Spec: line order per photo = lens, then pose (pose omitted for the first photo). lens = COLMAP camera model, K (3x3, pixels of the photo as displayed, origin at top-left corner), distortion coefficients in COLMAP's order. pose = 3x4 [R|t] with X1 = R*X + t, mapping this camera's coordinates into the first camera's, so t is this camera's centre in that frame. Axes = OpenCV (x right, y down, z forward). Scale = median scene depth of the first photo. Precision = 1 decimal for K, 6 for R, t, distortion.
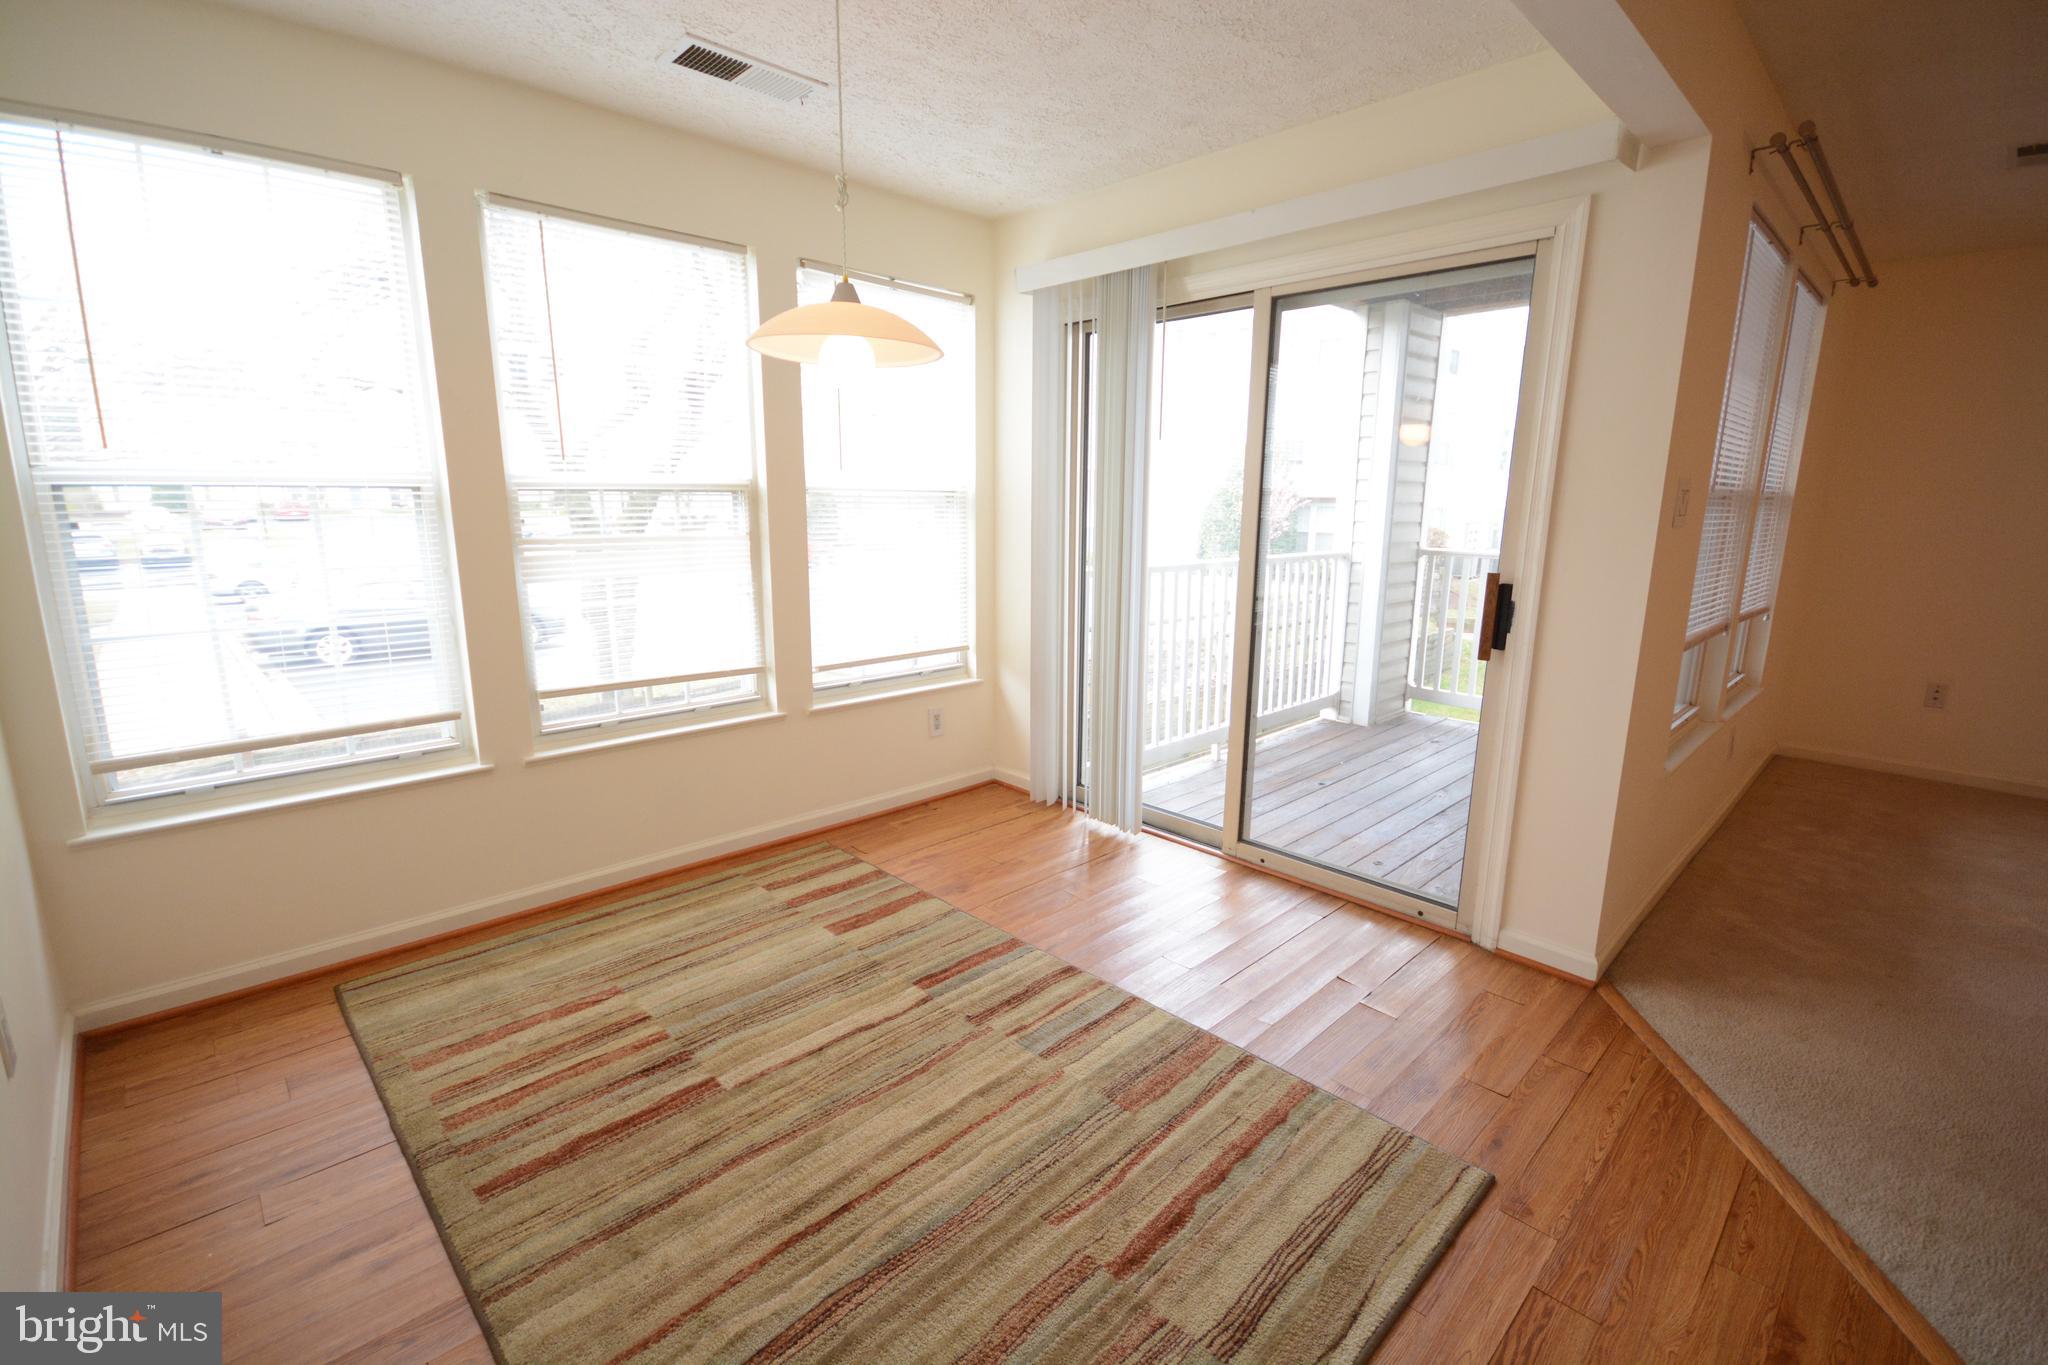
lens RADIAL K [[897.5, 0, 1023.5], [0, 897.5, 686.0], [0, 0, 1]] dist [-0.000702, -0.002455]
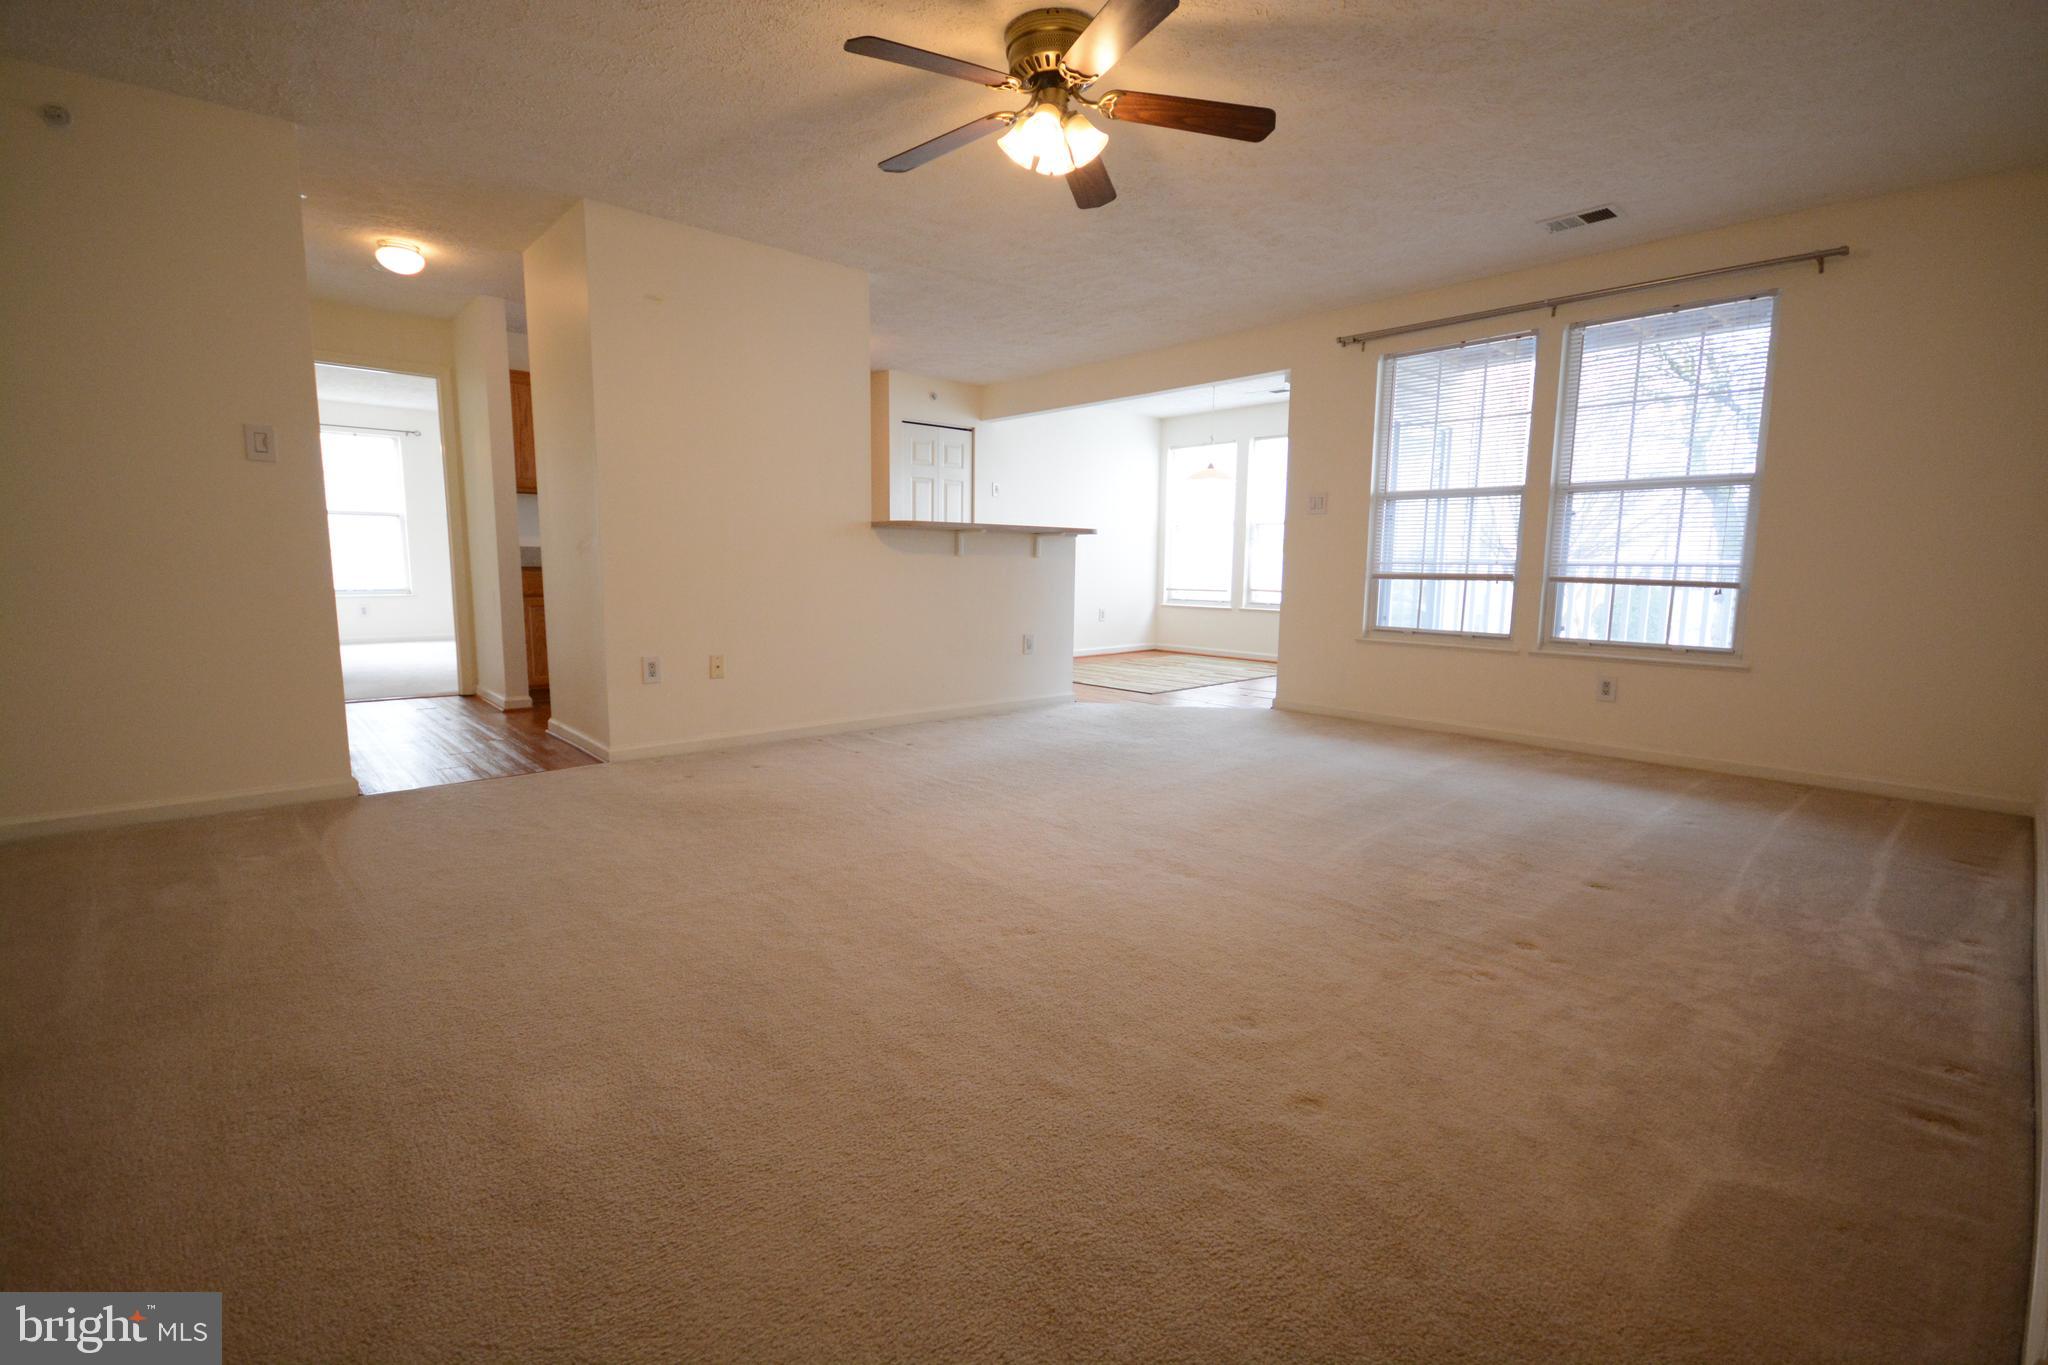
lens RADIAL K [[897.5, 0, 1016.2], [0, 897.5, 683.8], [0, 0, 1]] dist [-0.000702, -0.002455]
pose [[-0.031516, 0.127424, -0.991348, 2.943681], [-0.215831, 0.967572, 0.131229, 0.105426], [0.975922, 0.218099, -0.002992, 0.331680]]
